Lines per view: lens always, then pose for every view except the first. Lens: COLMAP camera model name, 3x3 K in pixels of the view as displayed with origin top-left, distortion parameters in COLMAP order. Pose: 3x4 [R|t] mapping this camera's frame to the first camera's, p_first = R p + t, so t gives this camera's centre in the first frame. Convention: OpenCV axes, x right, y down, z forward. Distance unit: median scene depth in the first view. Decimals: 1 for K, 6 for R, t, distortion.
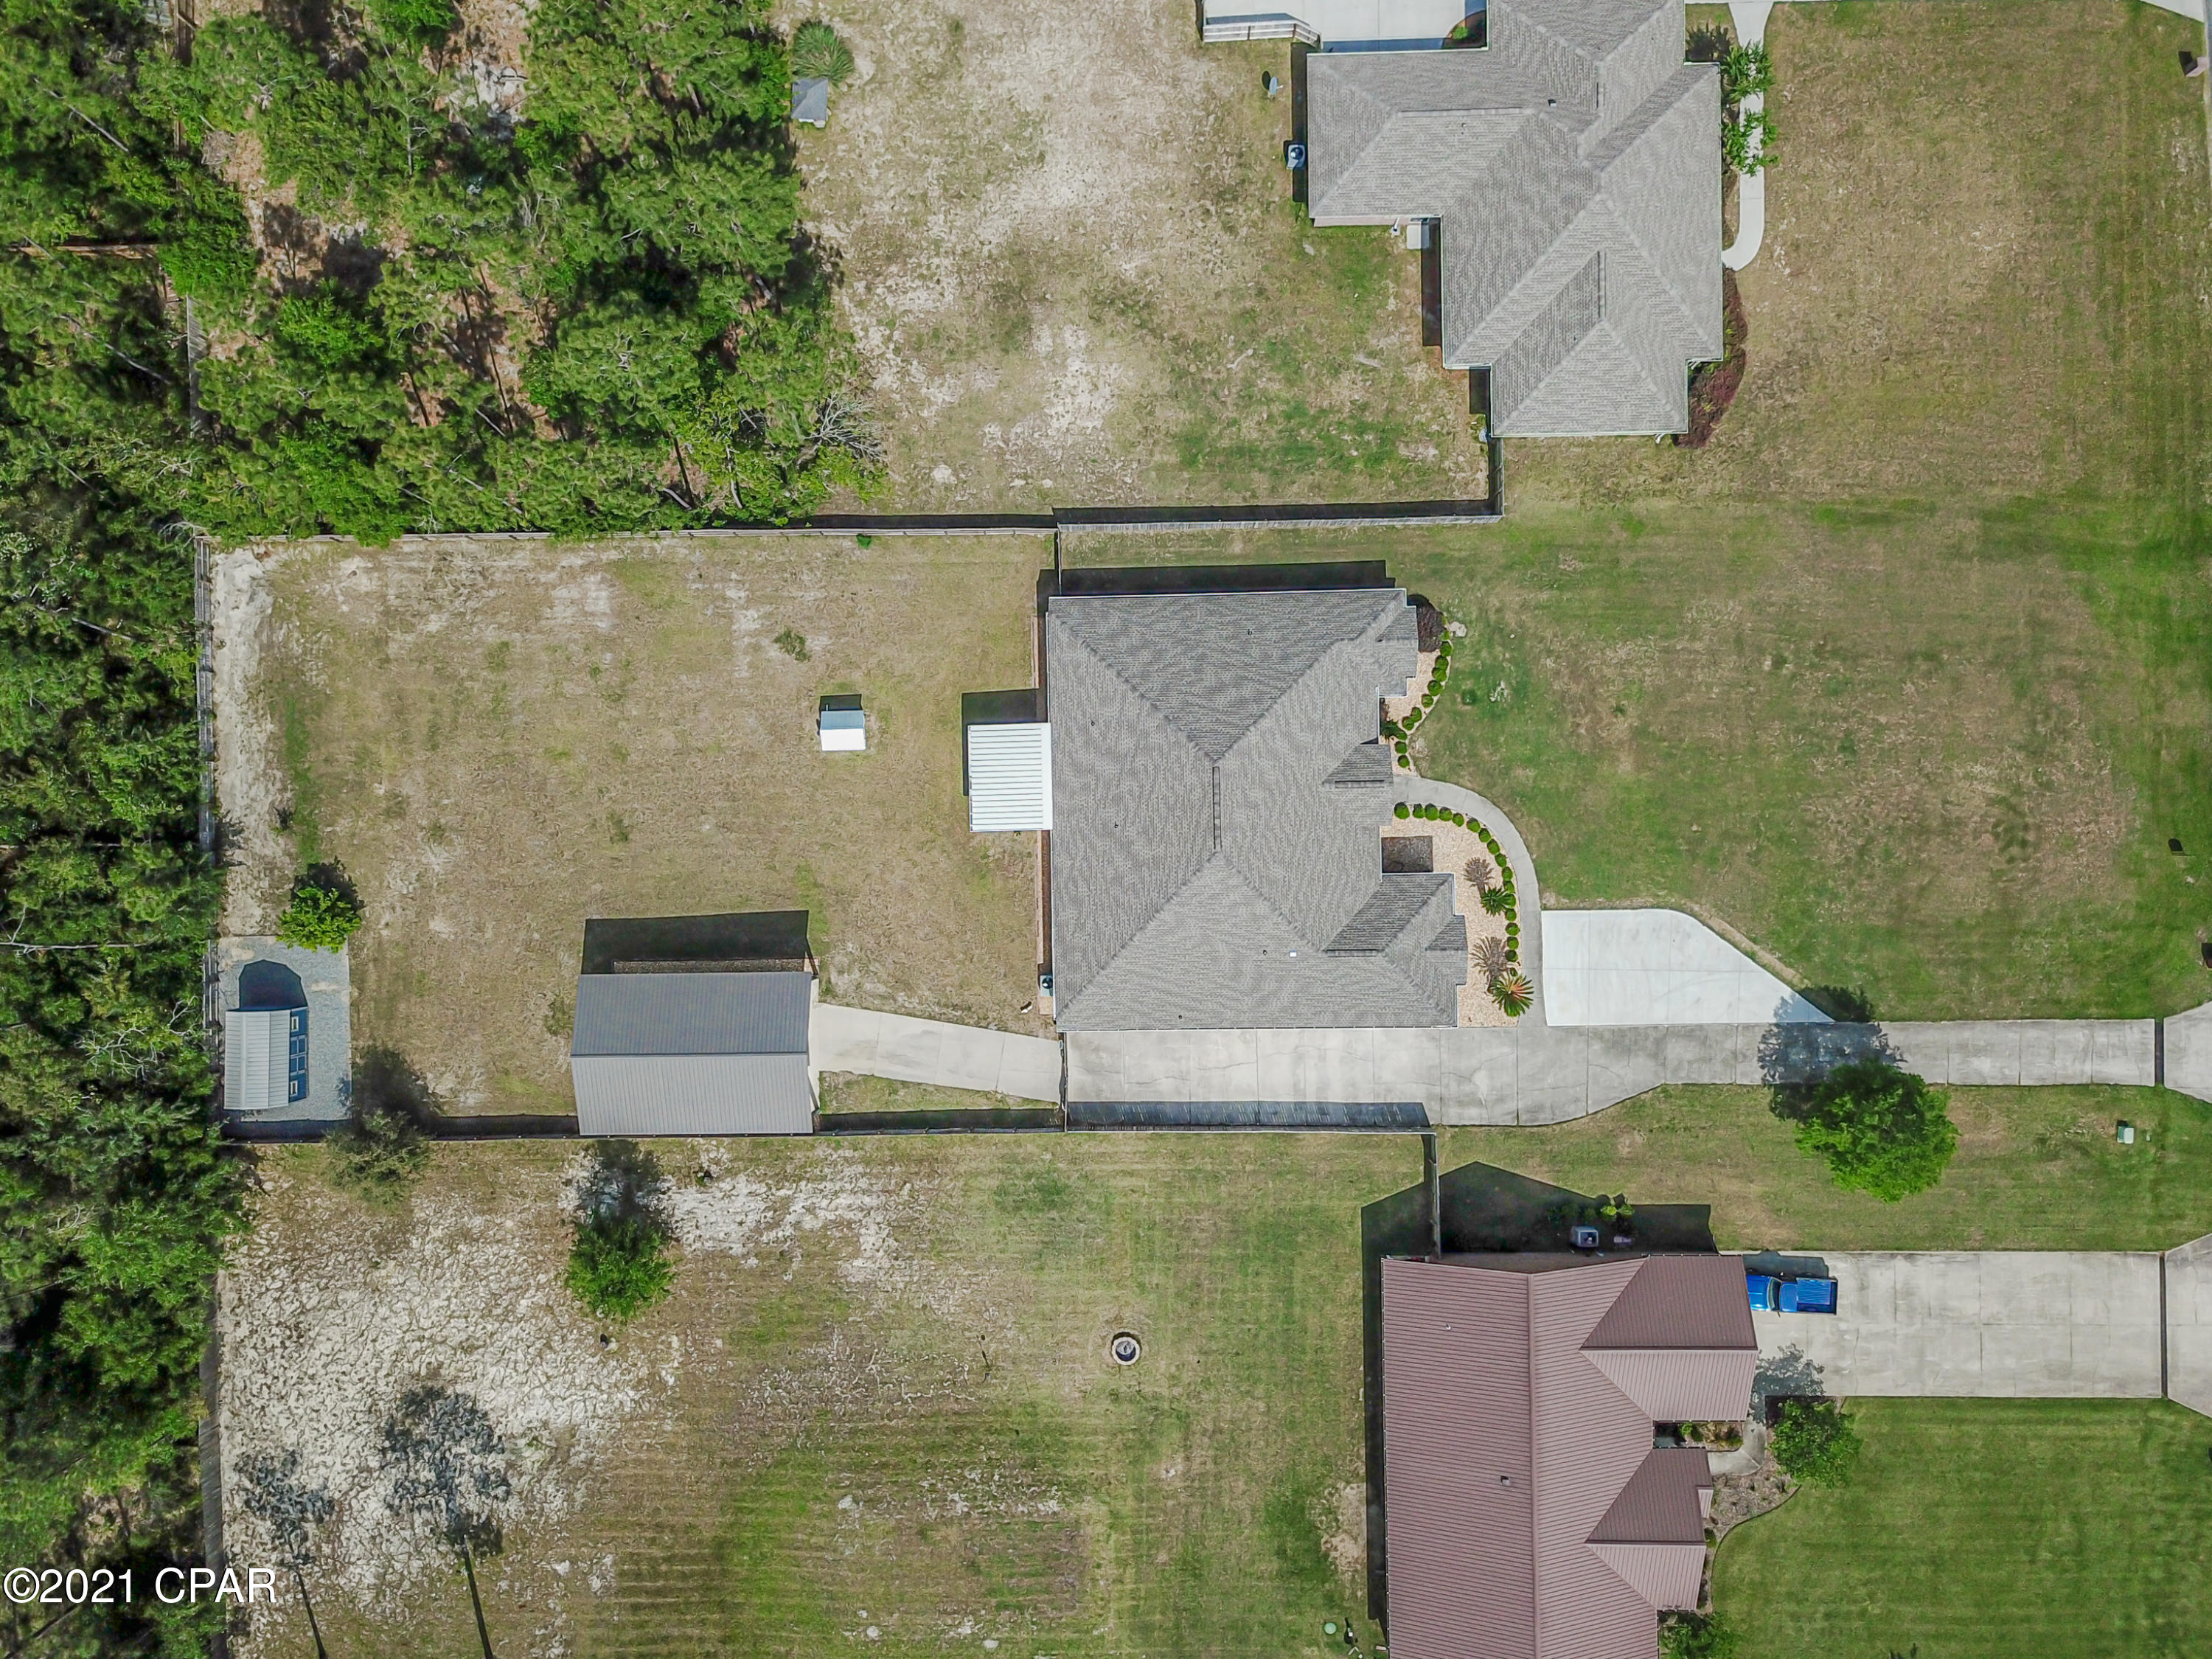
lens RADIAL K [[1692.8, 0, 1113.2], [0, 1692.8, 828.8], [0, 0, 1]] dist [0.027534, -0.013312]
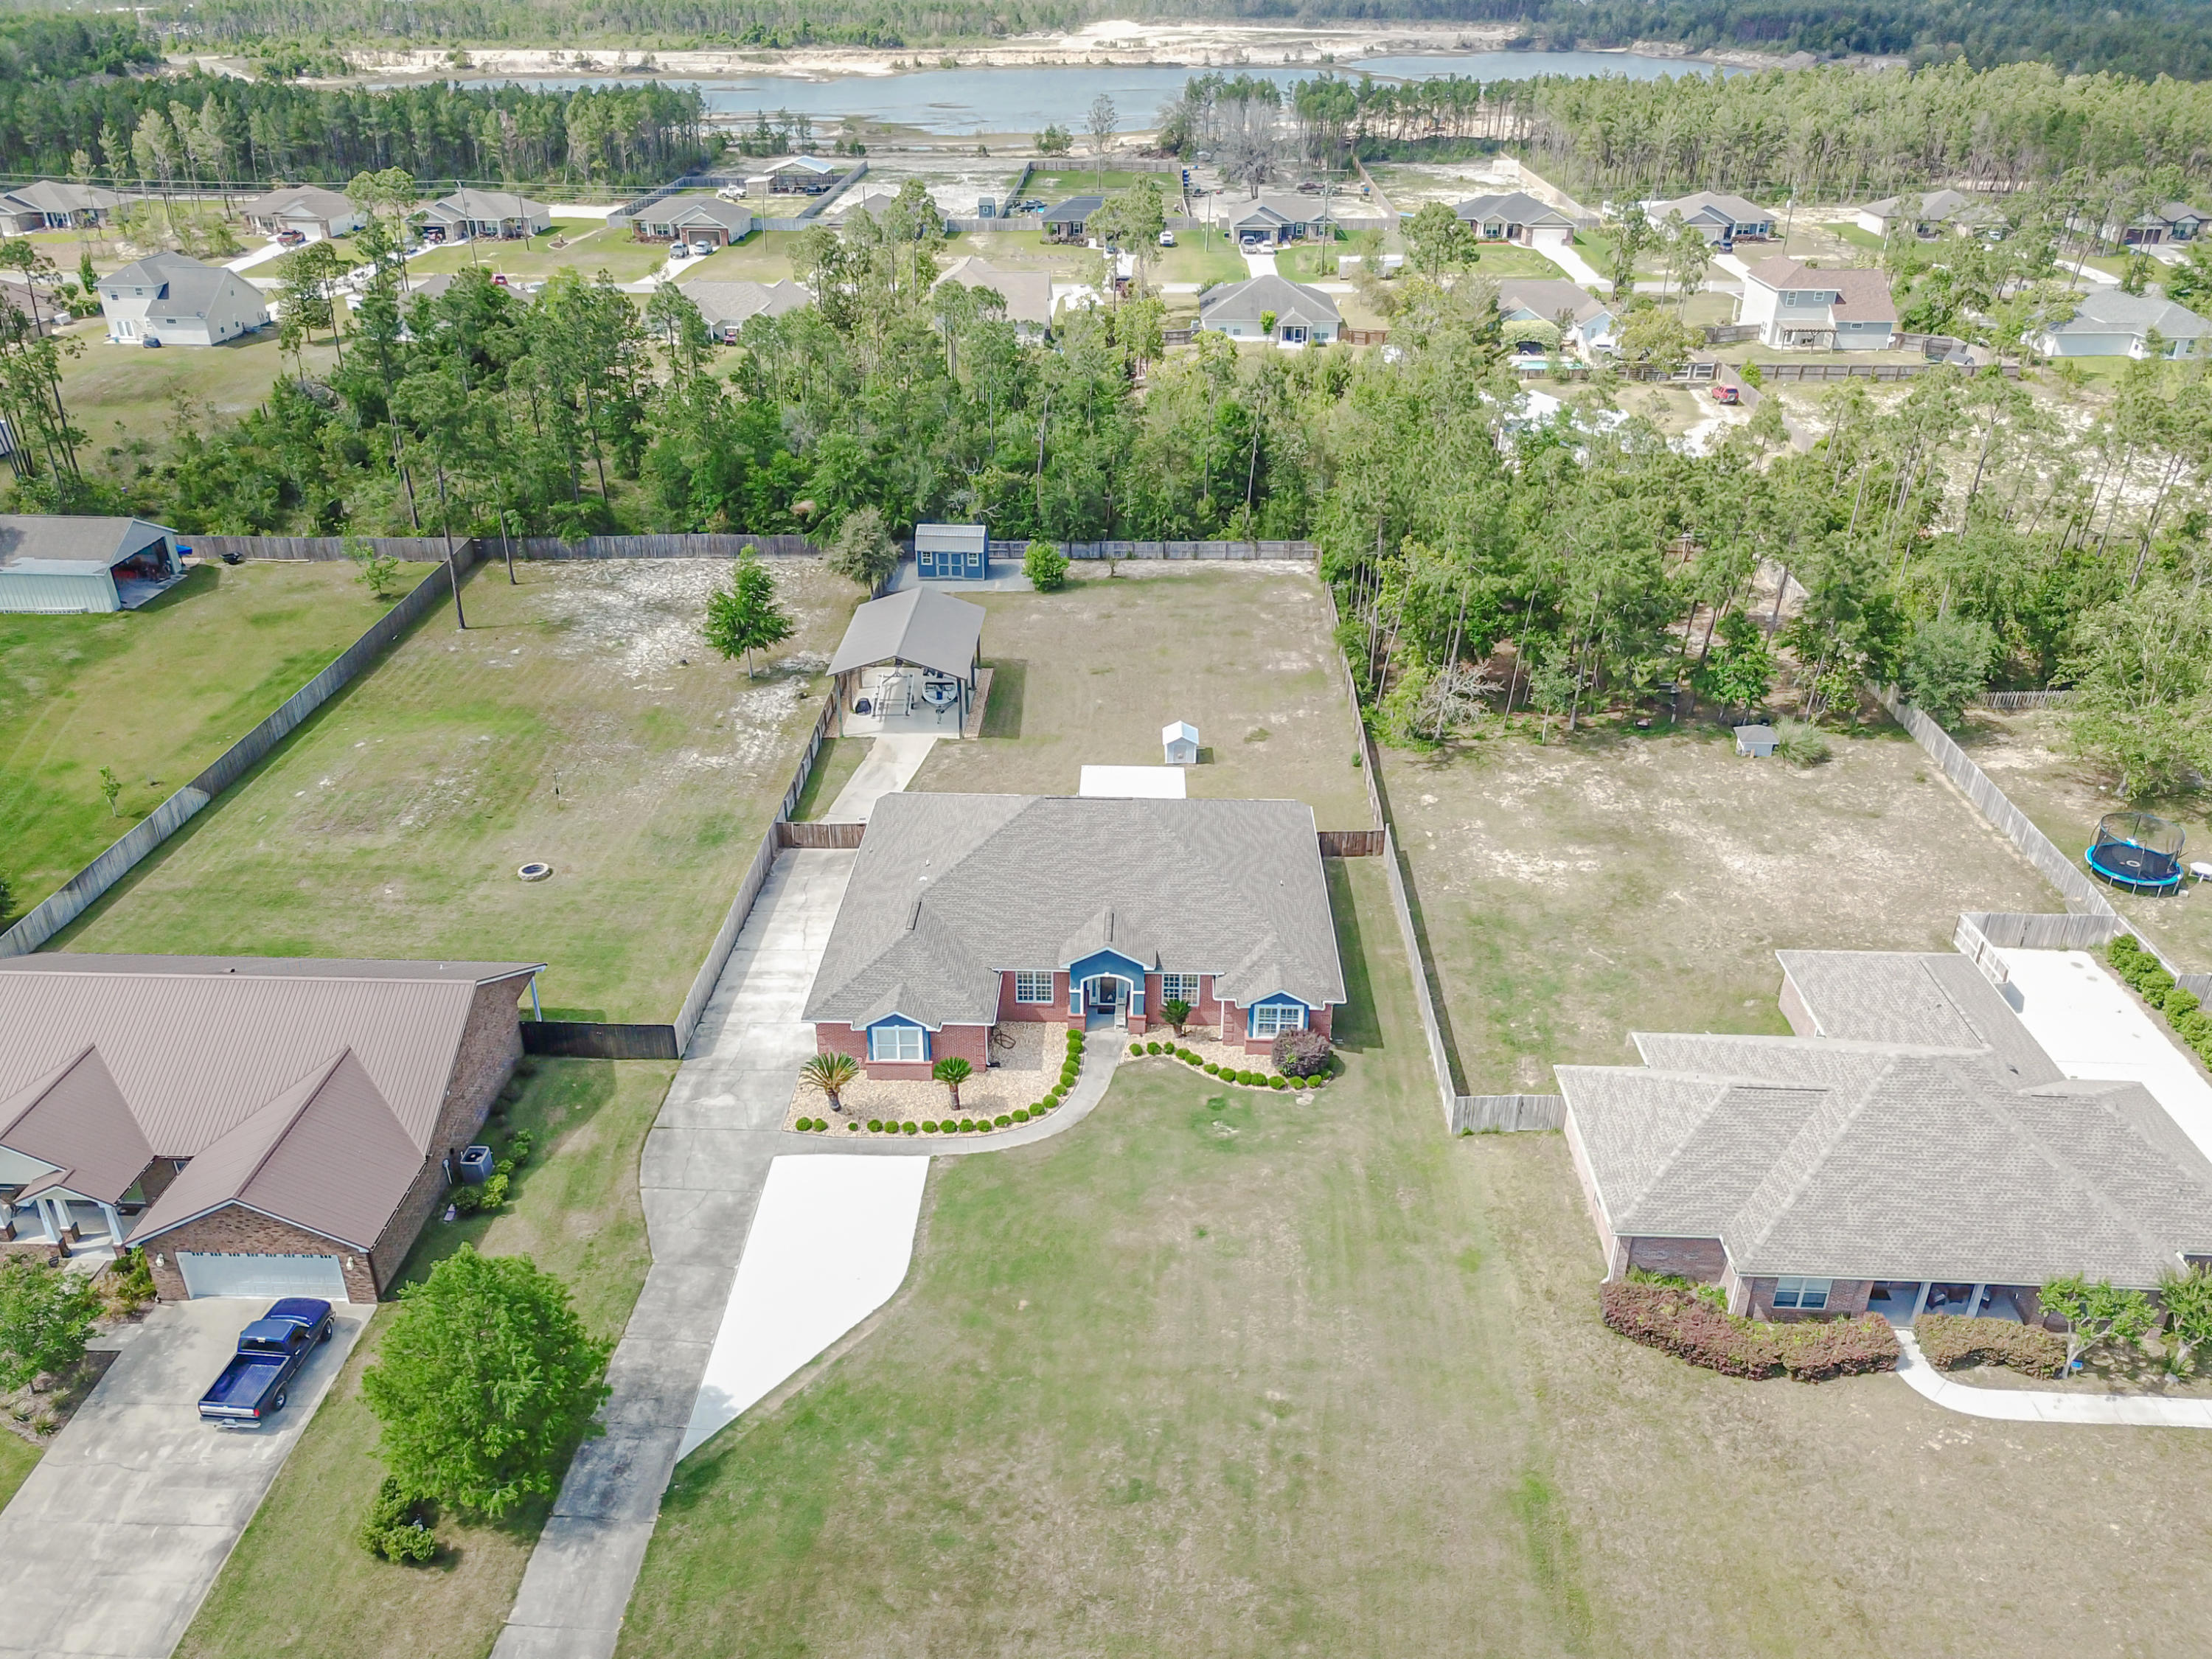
lens RADIAL K [[1692.2, 0, 1106.0], [0, 1692.2, 829.5], [0, 0, 1]] dist [0.036881, -0.002749]
pose [[-0.045829, 0.486361, -0.872555, 0.825671], [-0.998931, -0.017019, 0.042980, -0.058041], [0.006054, 0.873592, 0.486621, 0.516160]]
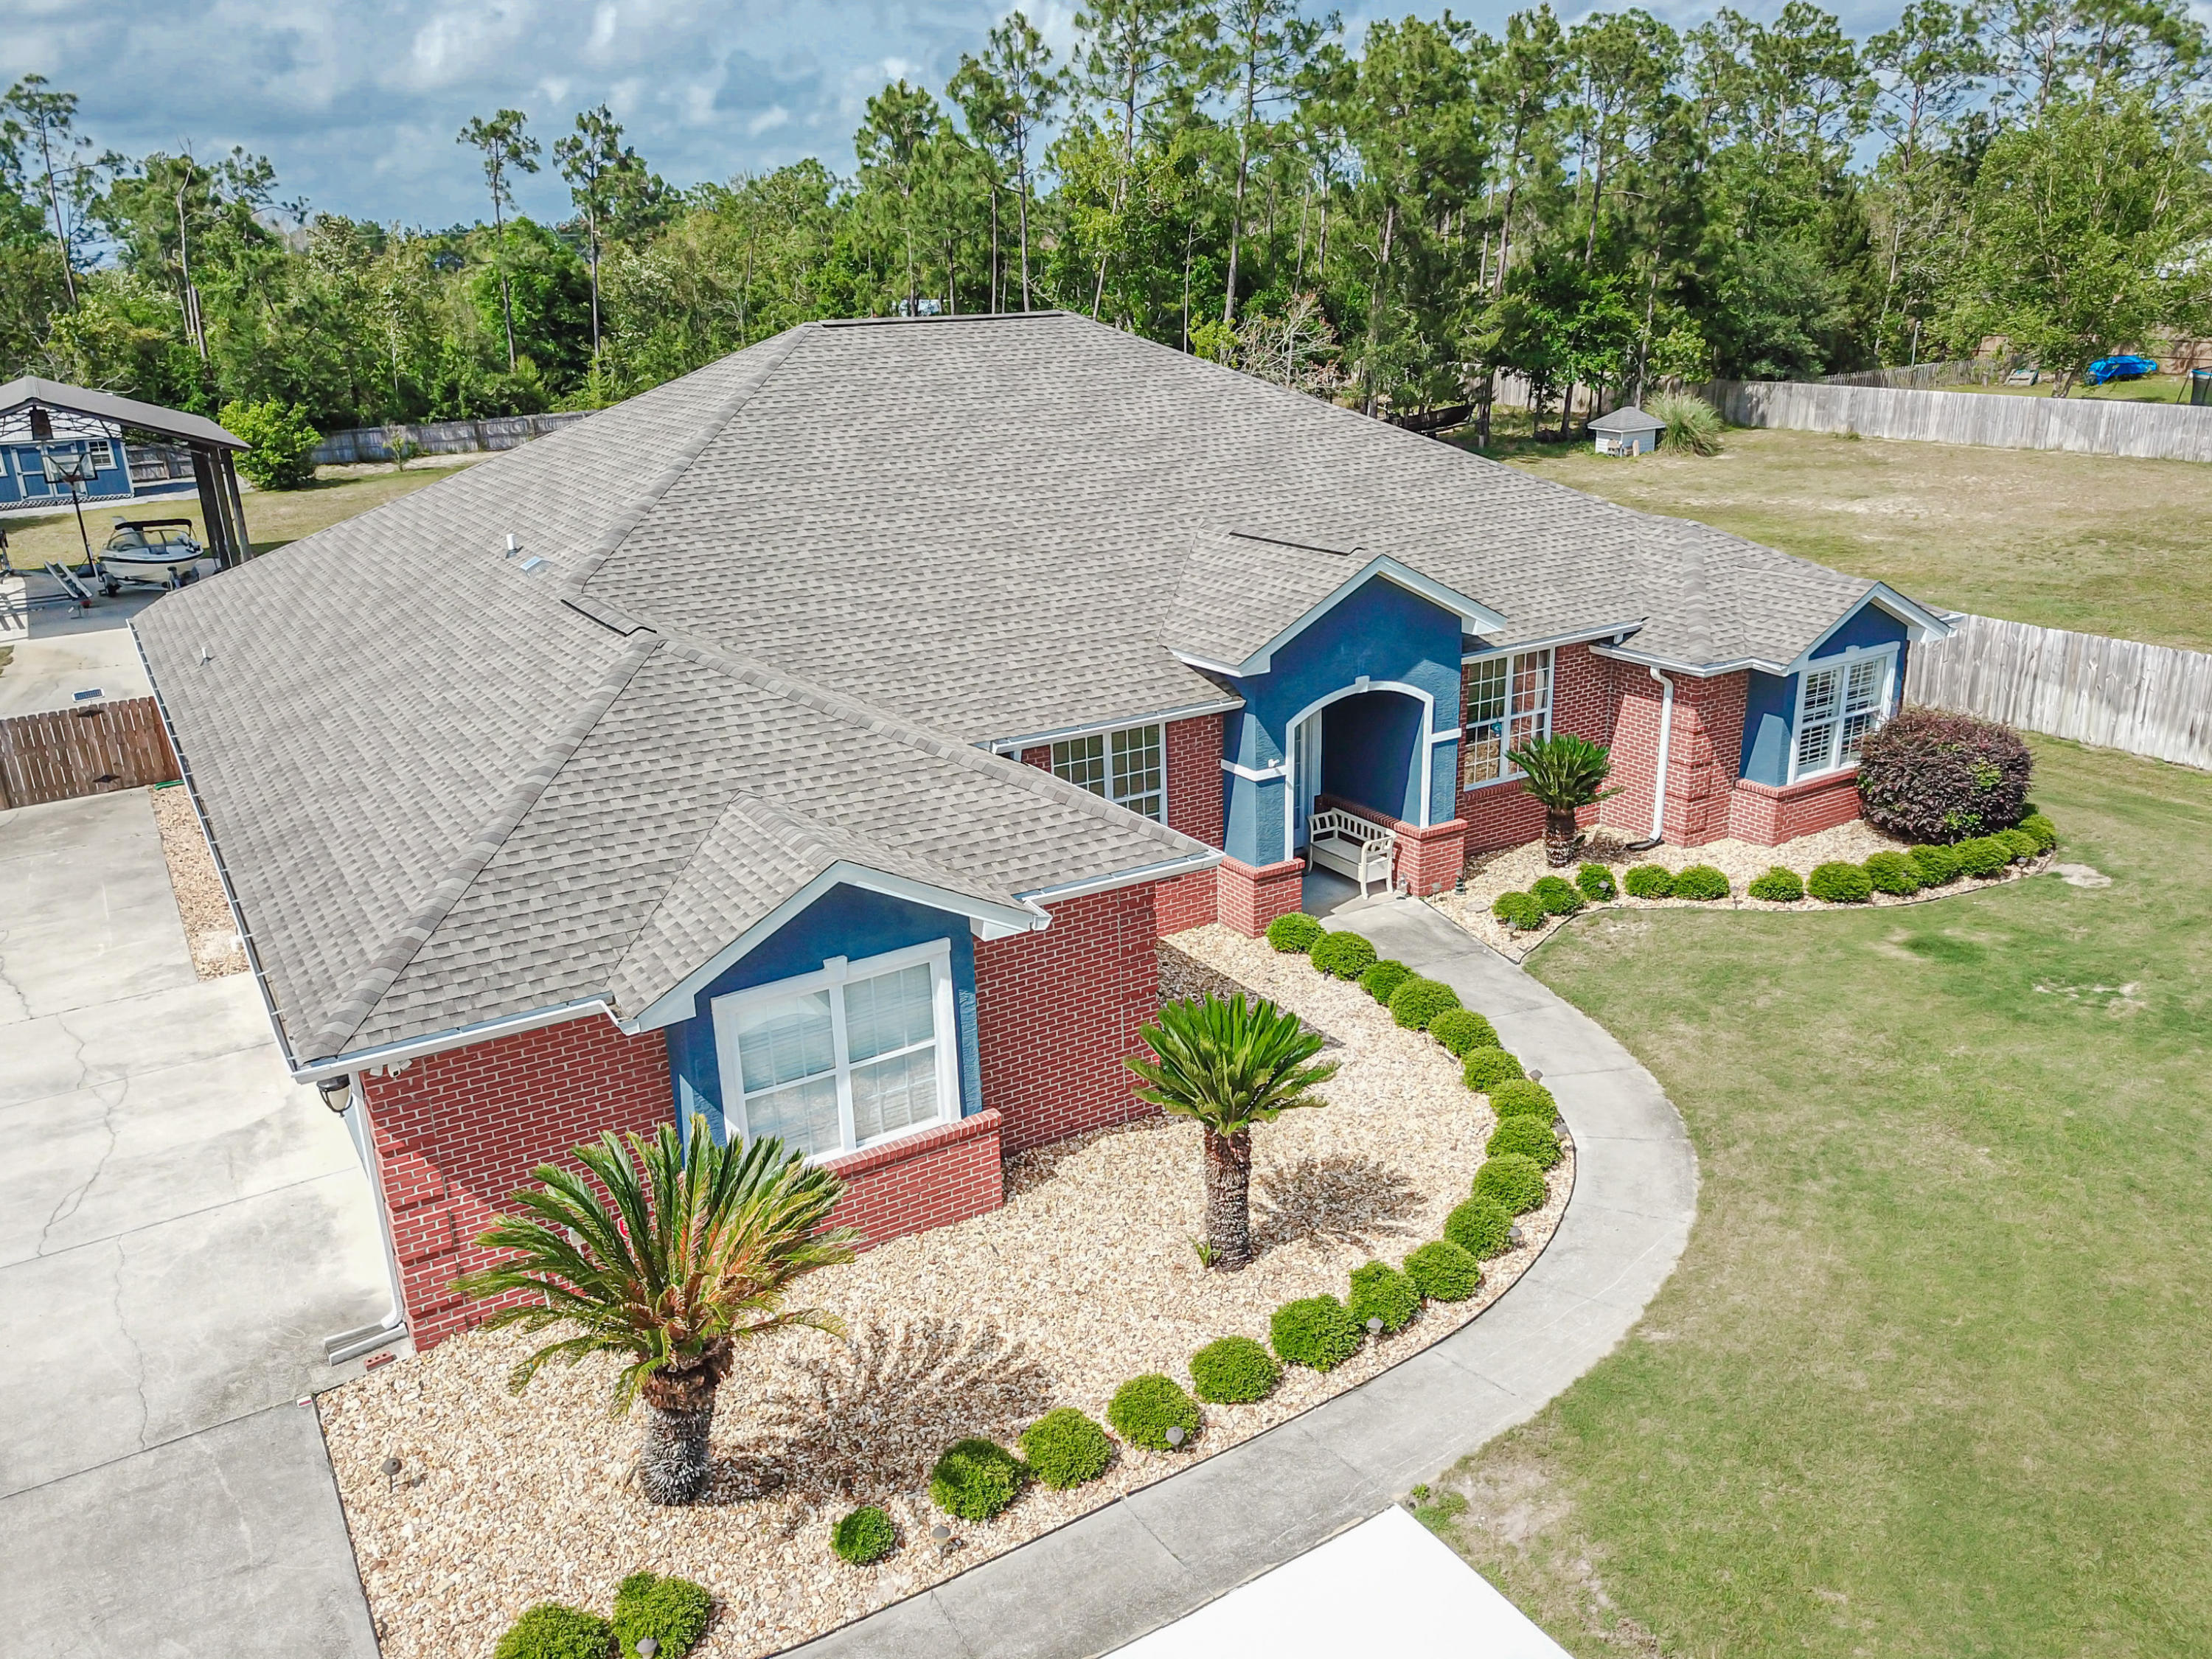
lens RADIAL K [[1707.4, 0, 1106.0], [0, 1707.4, 829.5], [0, 0, 1]] dist [0.035172, -0.037500]
pose [[0.507989, 0.278337, -0.815153, 0.331863], [-0.860952, 0.193321, -0.470520, 0.117878], [0.026623, 0.940827, 0.337840, 0.908921]]
